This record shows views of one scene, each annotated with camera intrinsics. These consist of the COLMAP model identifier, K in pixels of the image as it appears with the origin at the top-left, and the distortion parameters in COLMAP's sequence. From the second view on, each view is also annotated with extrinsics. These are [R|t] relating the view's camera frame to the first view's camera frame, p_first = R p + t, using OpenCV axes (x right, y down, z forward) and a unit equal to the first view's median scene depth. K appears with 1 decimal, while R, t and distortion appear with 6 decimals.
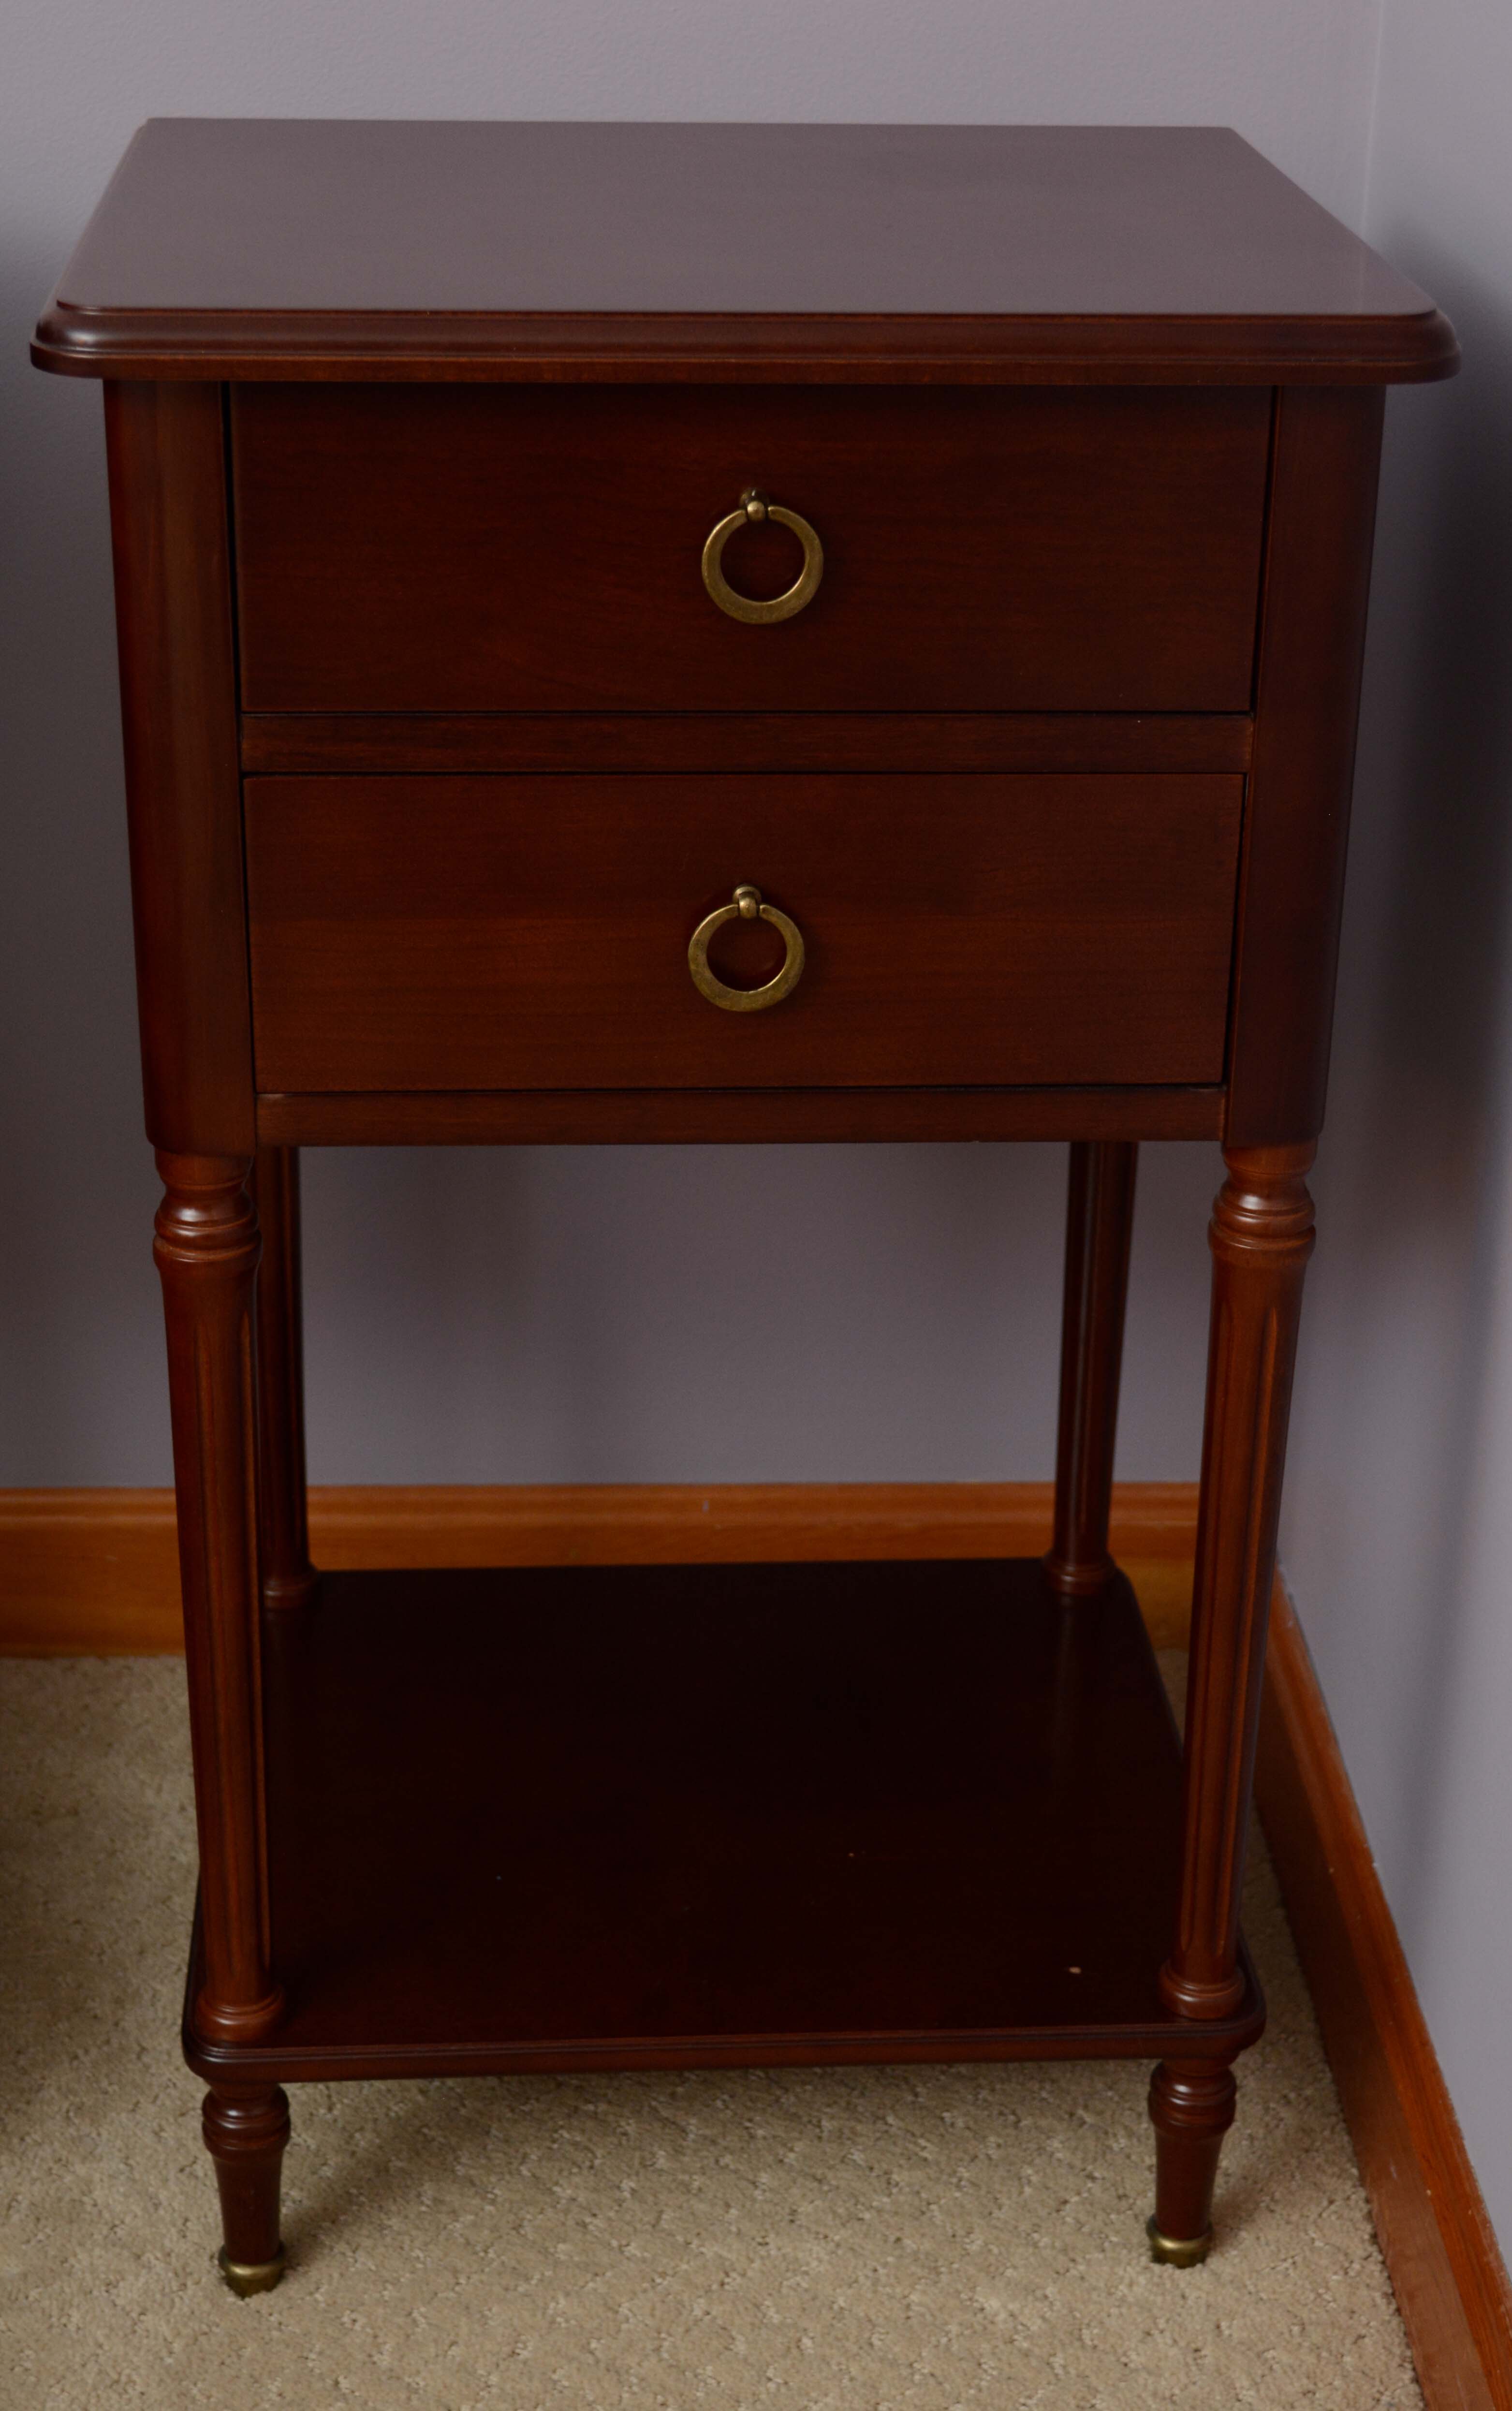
lens RADIAL K [[3961.8, 0, 755.8], [0, 3961.8, 1320.3], [0, 0, 1]] dist [-0.052346, 0.000000]
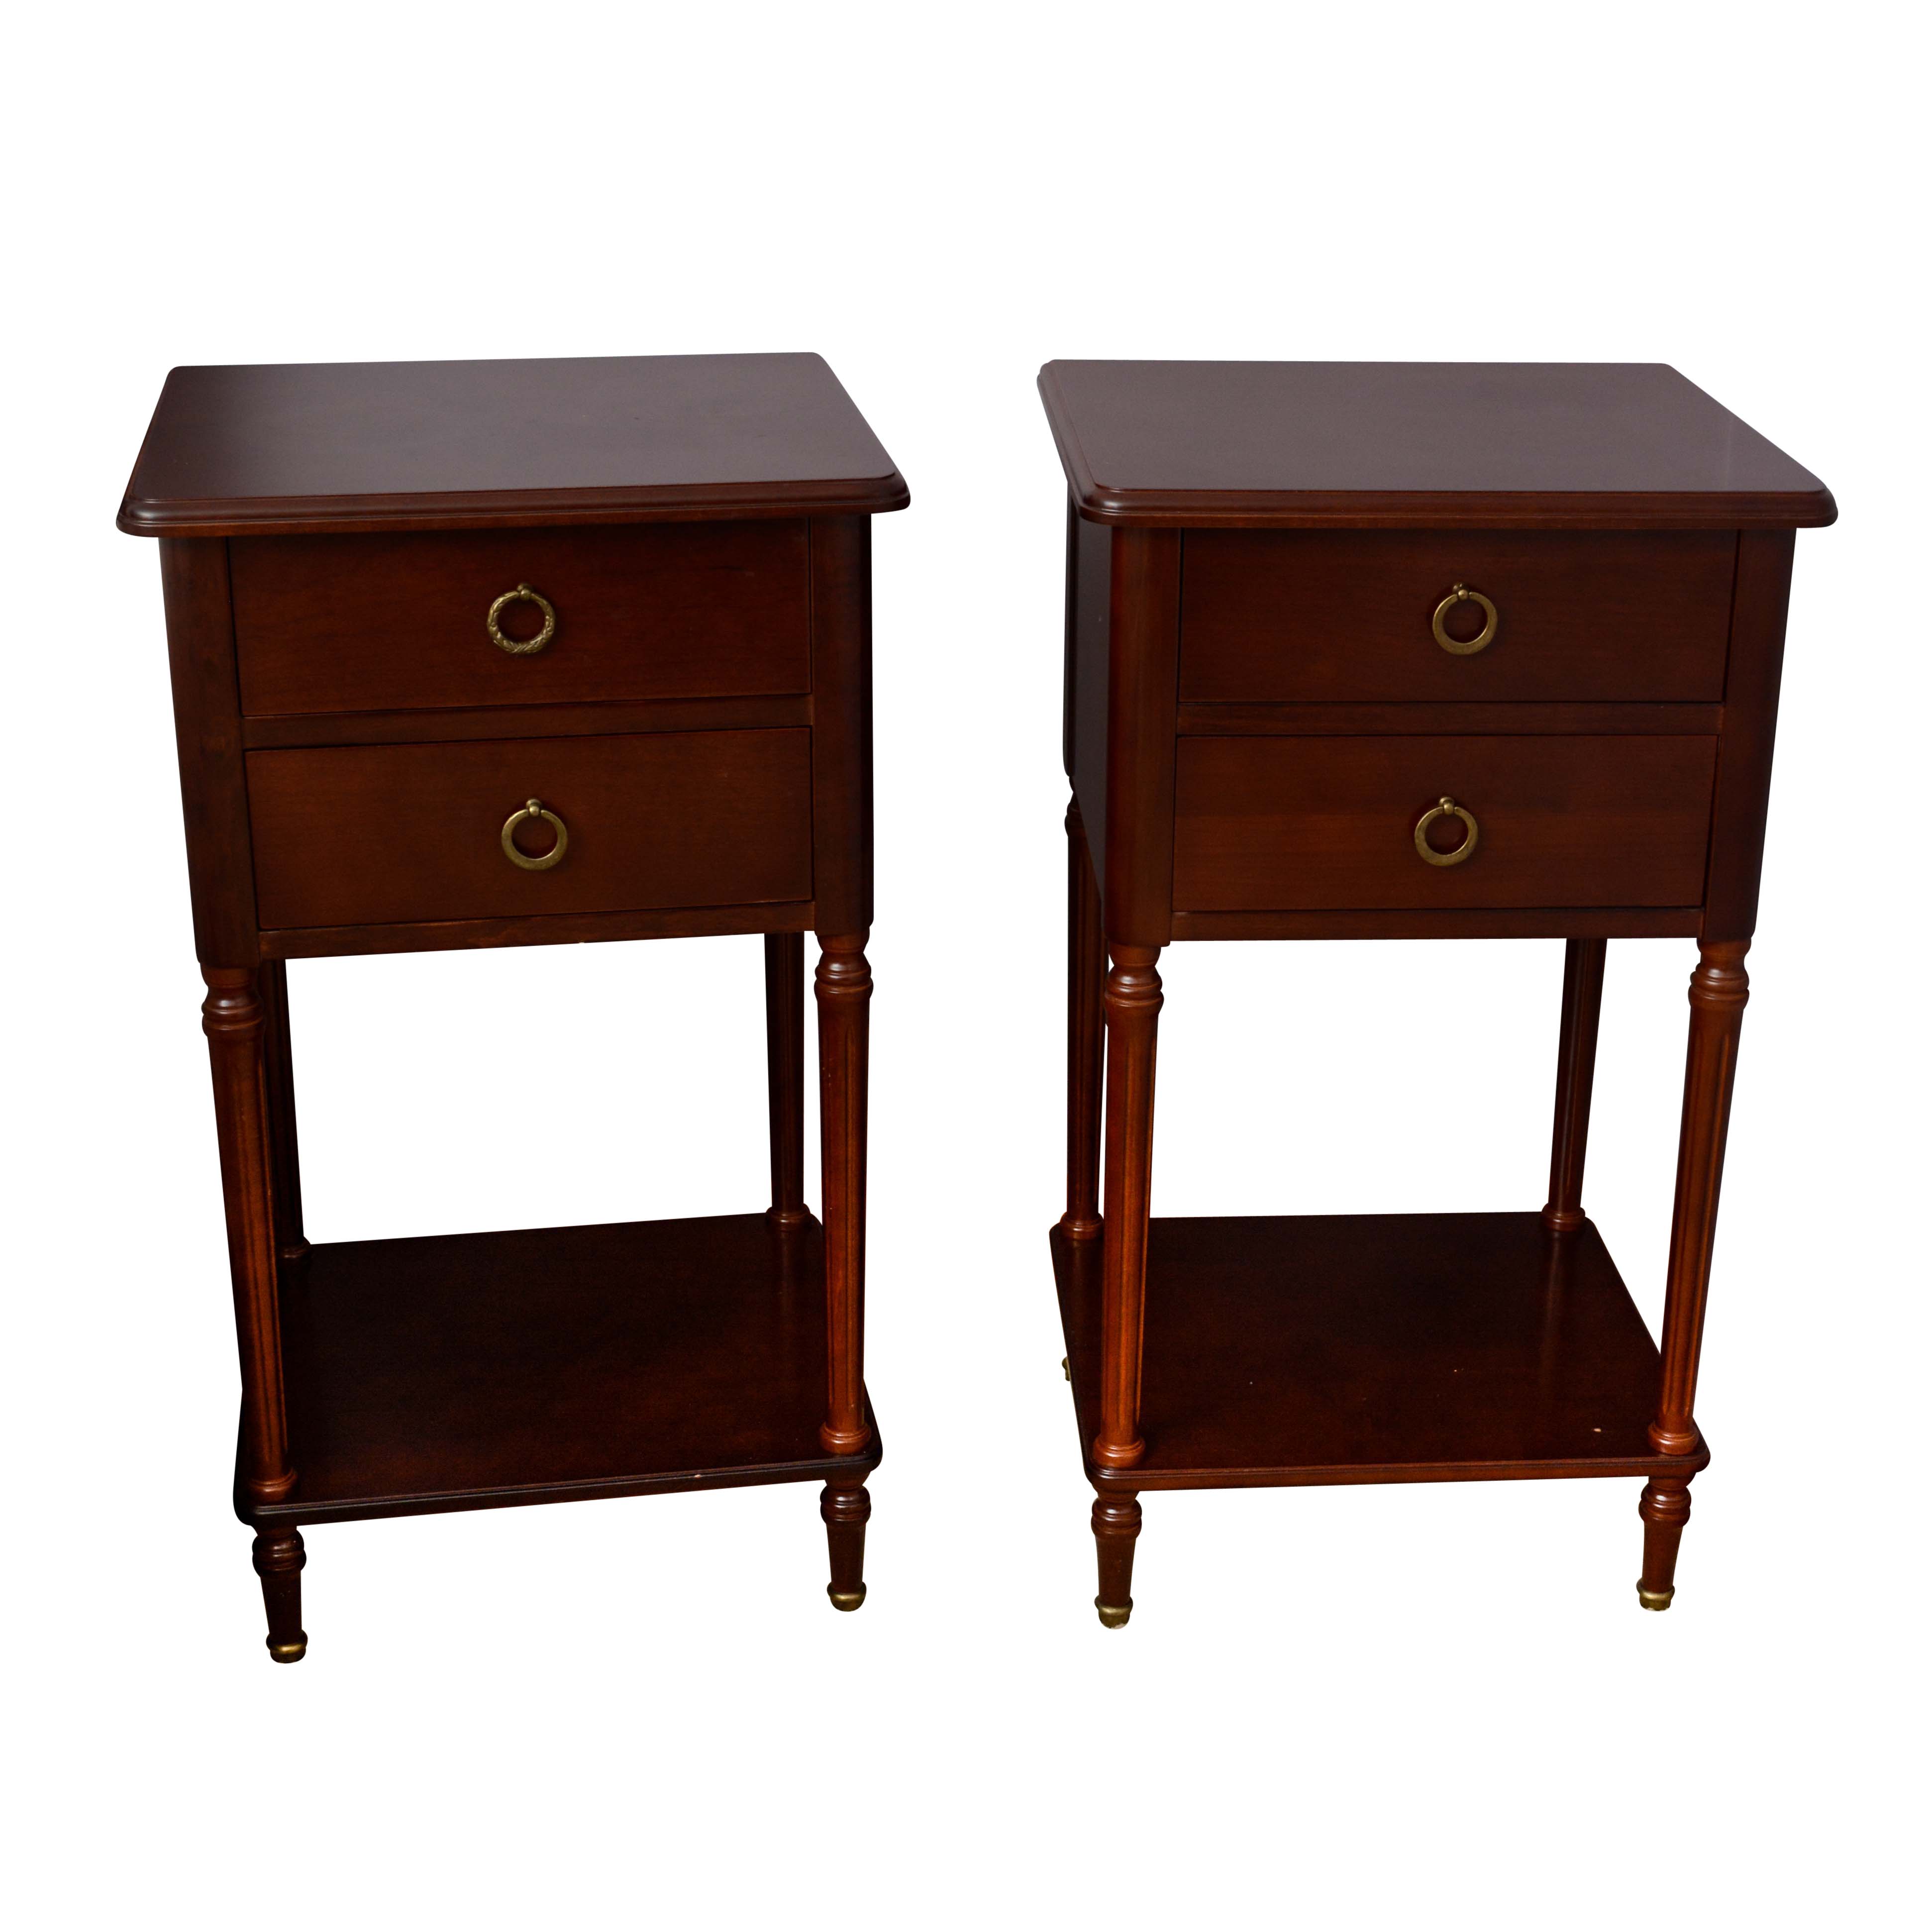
lens RADIAL K [[3319.0, 0, 974.5], [0, 3319.0, 966.2], [0, 0, 1]] dist [-0.071264, 0.000000]
pose [[0.999982, -0.001729, -0.005677, -0.184376], [0.001341, 0.997705, -0.067694, 0.062049], [0.005781, 0.067685, 0.997690, -0.452331]]
